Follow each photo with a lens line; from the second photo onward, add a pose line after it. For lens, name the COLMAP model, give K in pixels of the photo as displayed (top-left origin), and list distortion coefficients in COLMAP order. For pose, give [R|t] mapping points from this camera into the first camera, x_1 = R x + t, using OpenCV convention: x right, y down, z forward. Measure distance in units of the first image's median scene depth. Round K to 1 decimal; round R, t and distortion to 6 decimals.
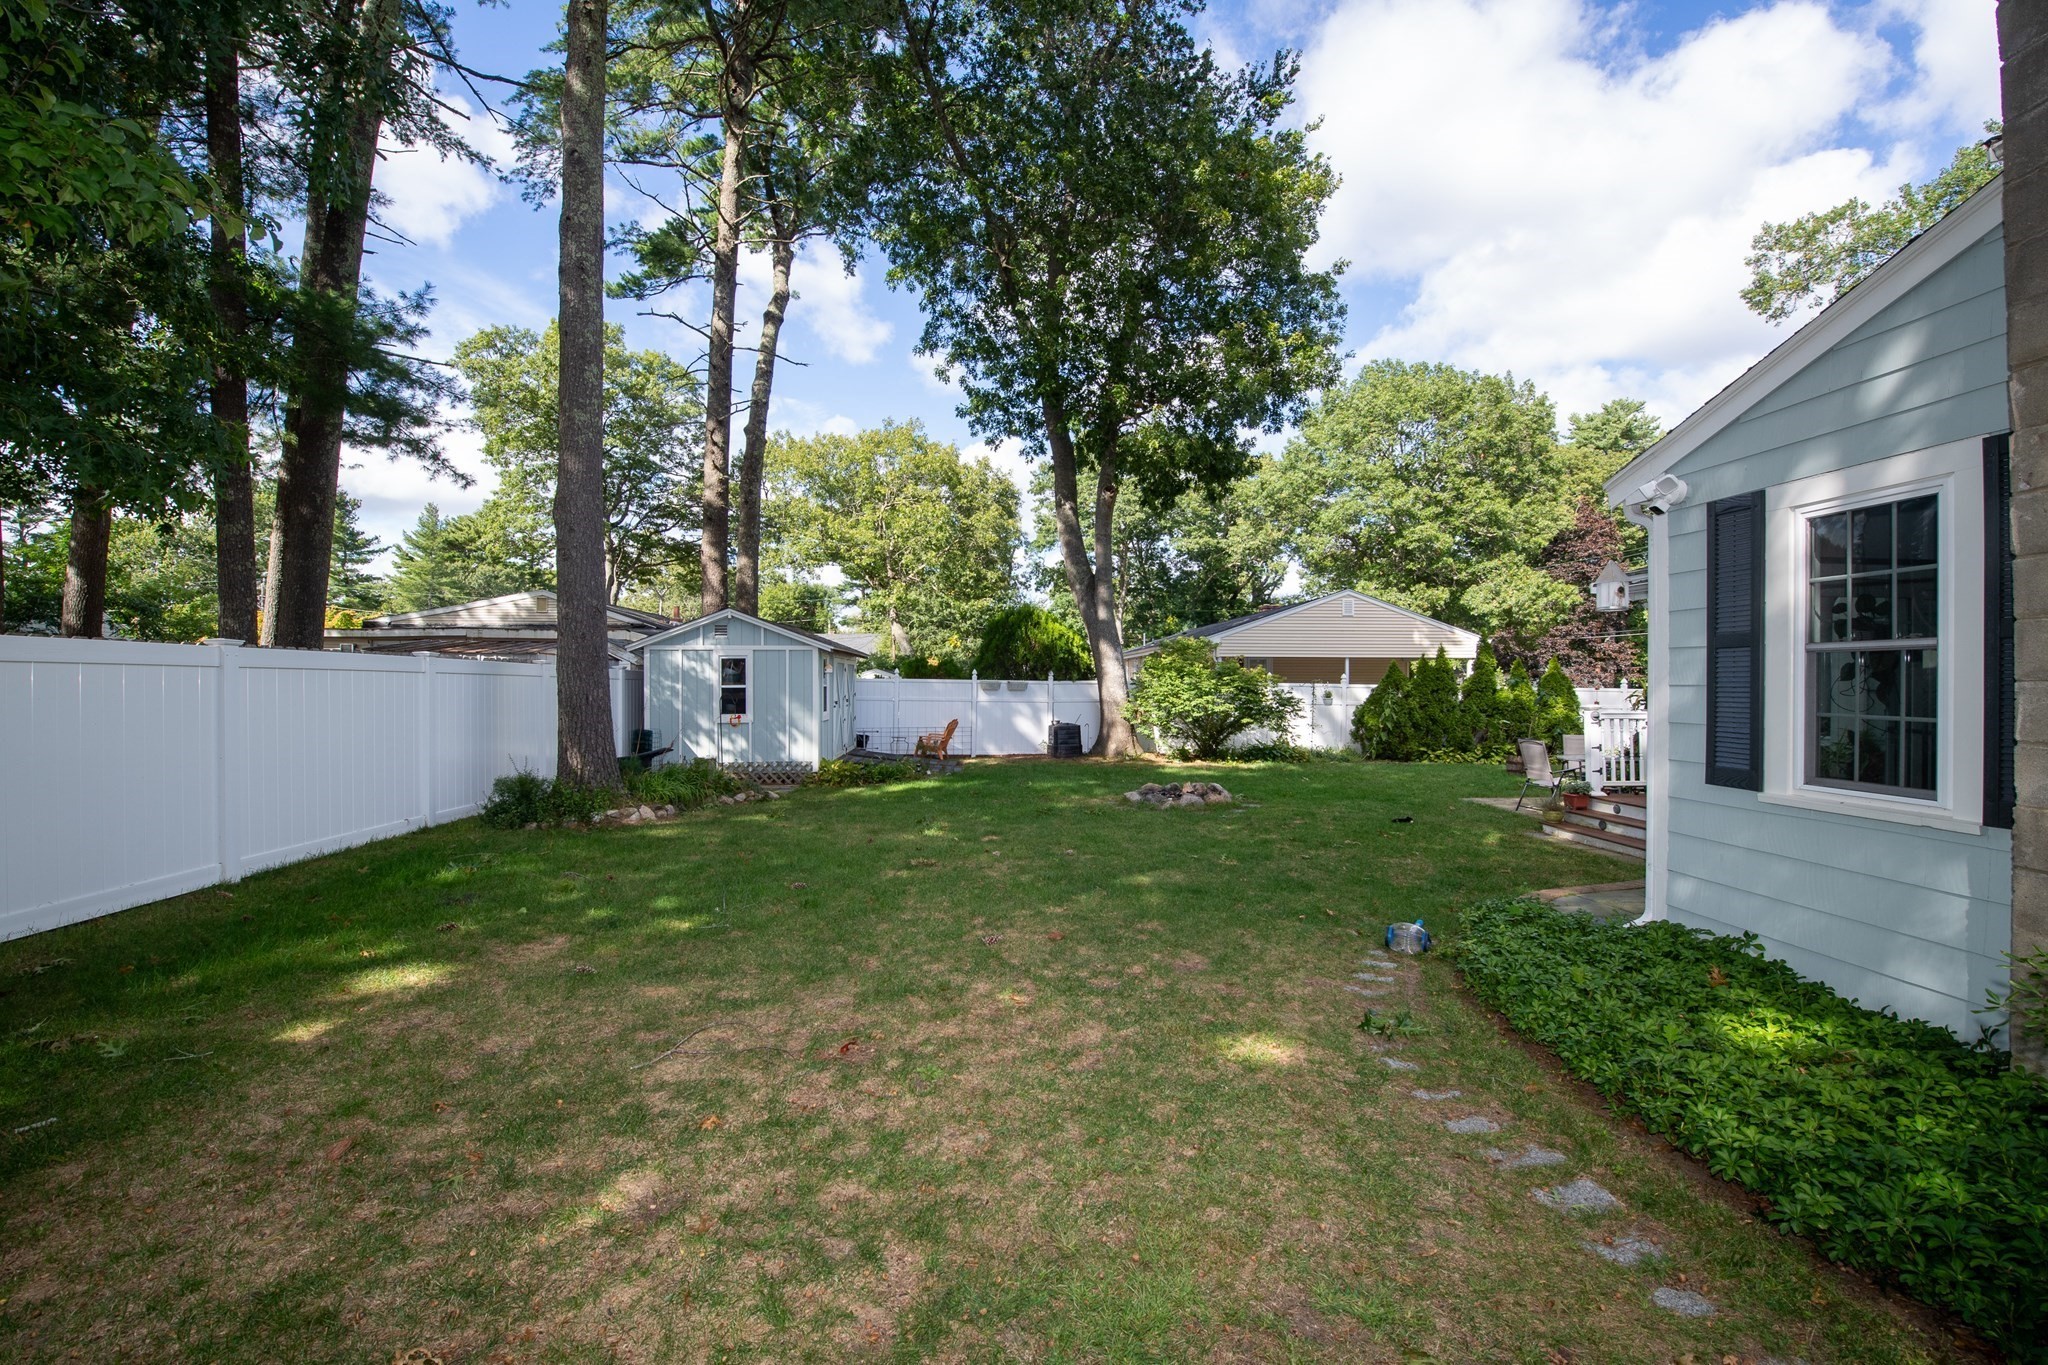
lens RADIAL K [[829.8, 0, 1024.0], [0, 829.8, 682.5], [0, 0, 1]] dist [-0.017885, -0.000347]
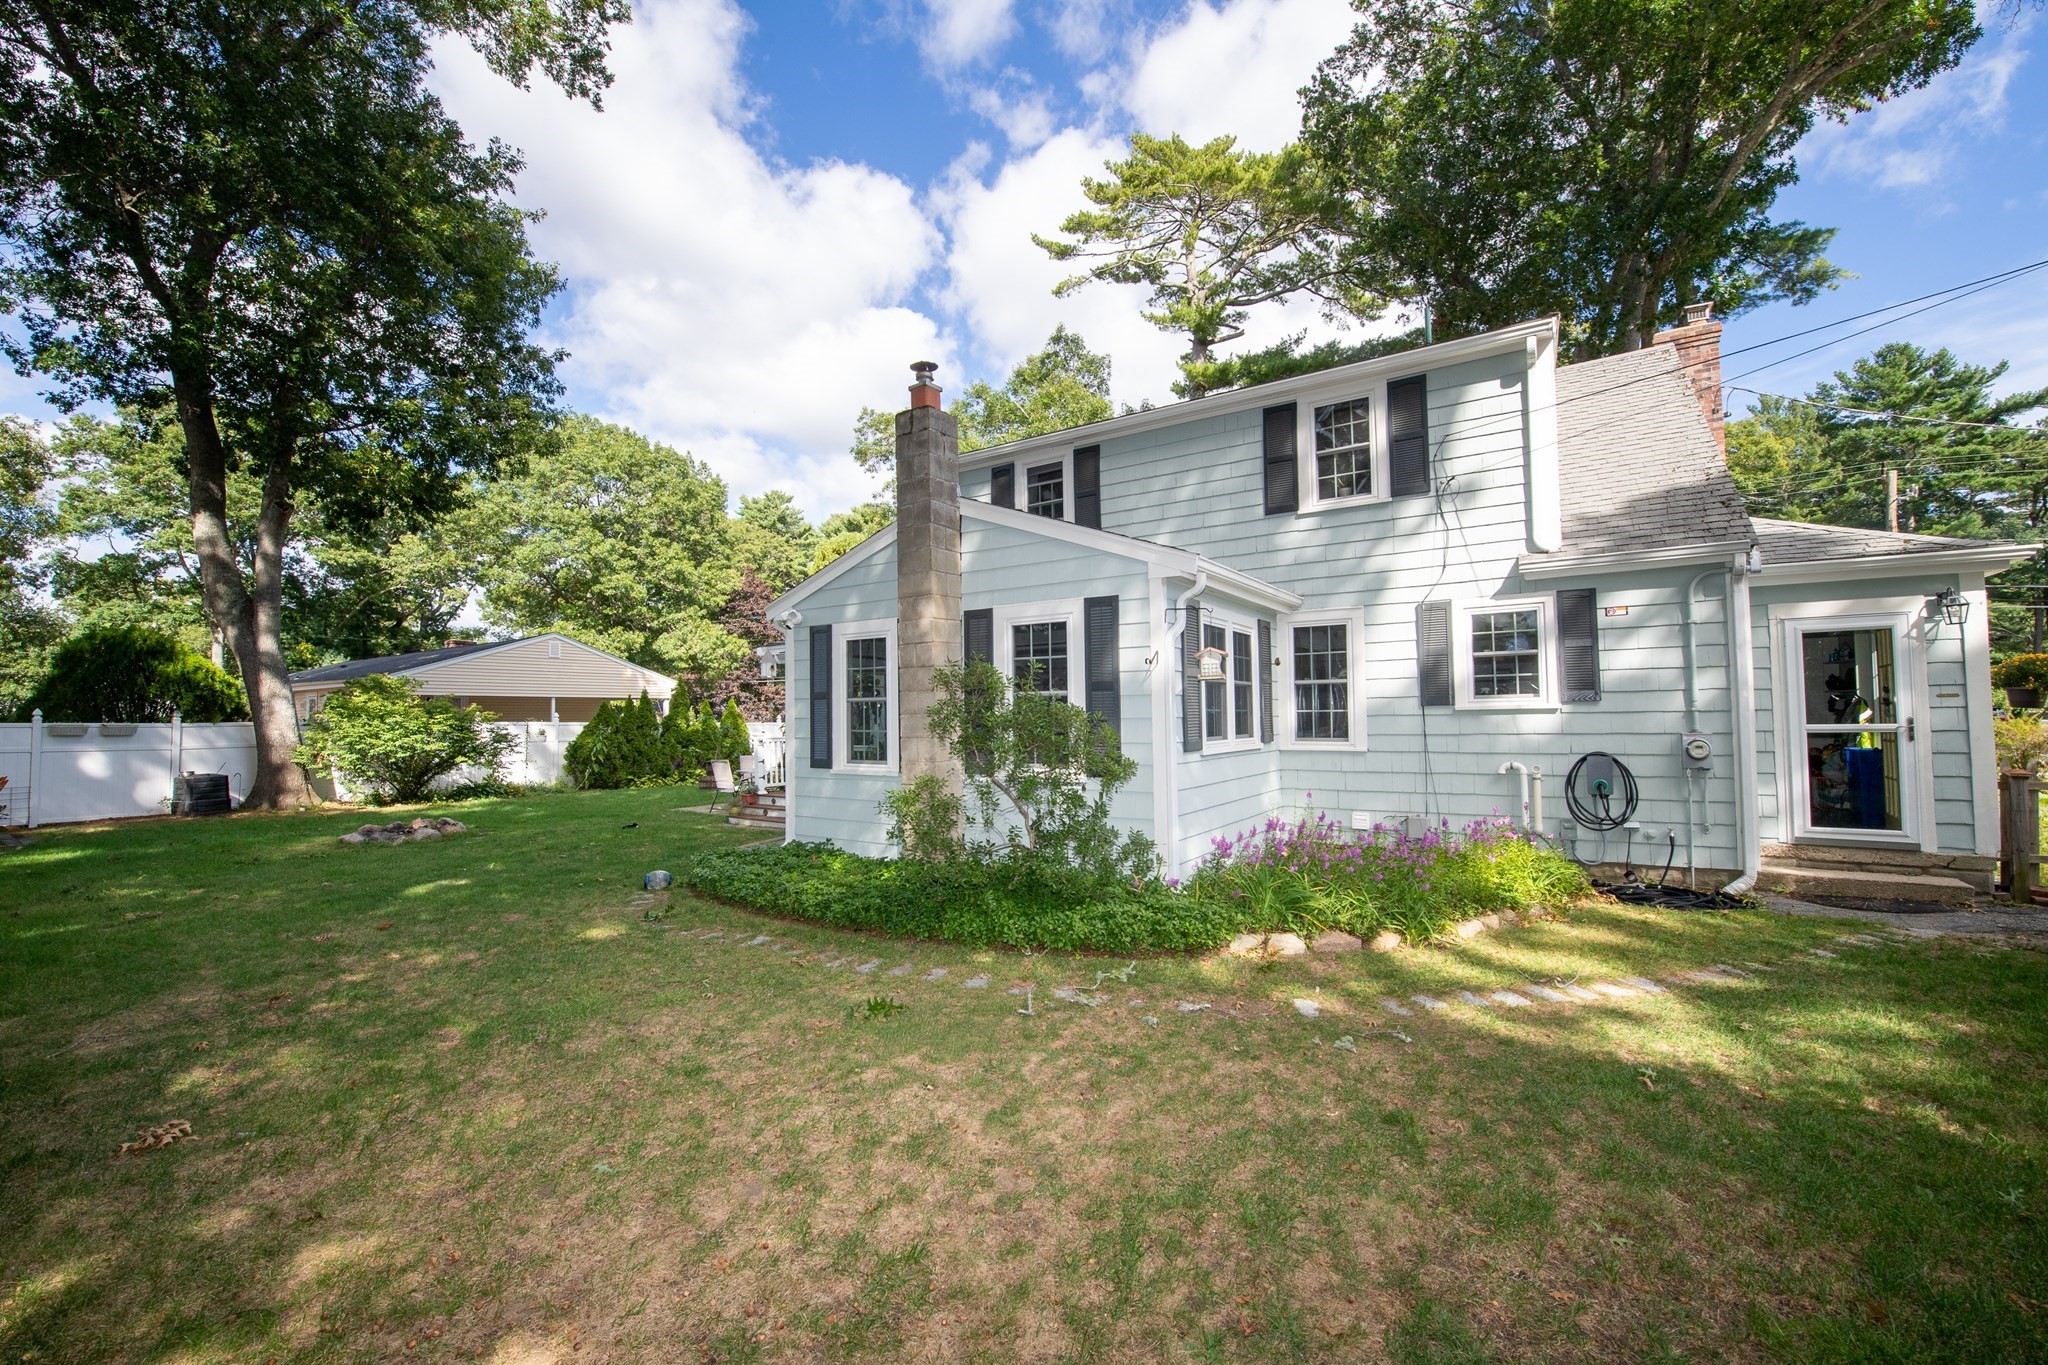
lens RADIAL K [[834.3, 0, 1029.7], [0, 834.3, 717.8], [0, 0, 1]] dist [-0.000122, -0.000112]
pose [[0.606104, -0.009879, 0.795324, -0.106459], [0.012020, 0.999922, 0.003261, 0.000568], [-0.795294, 0.007584, 0.606176, -0.153717]]
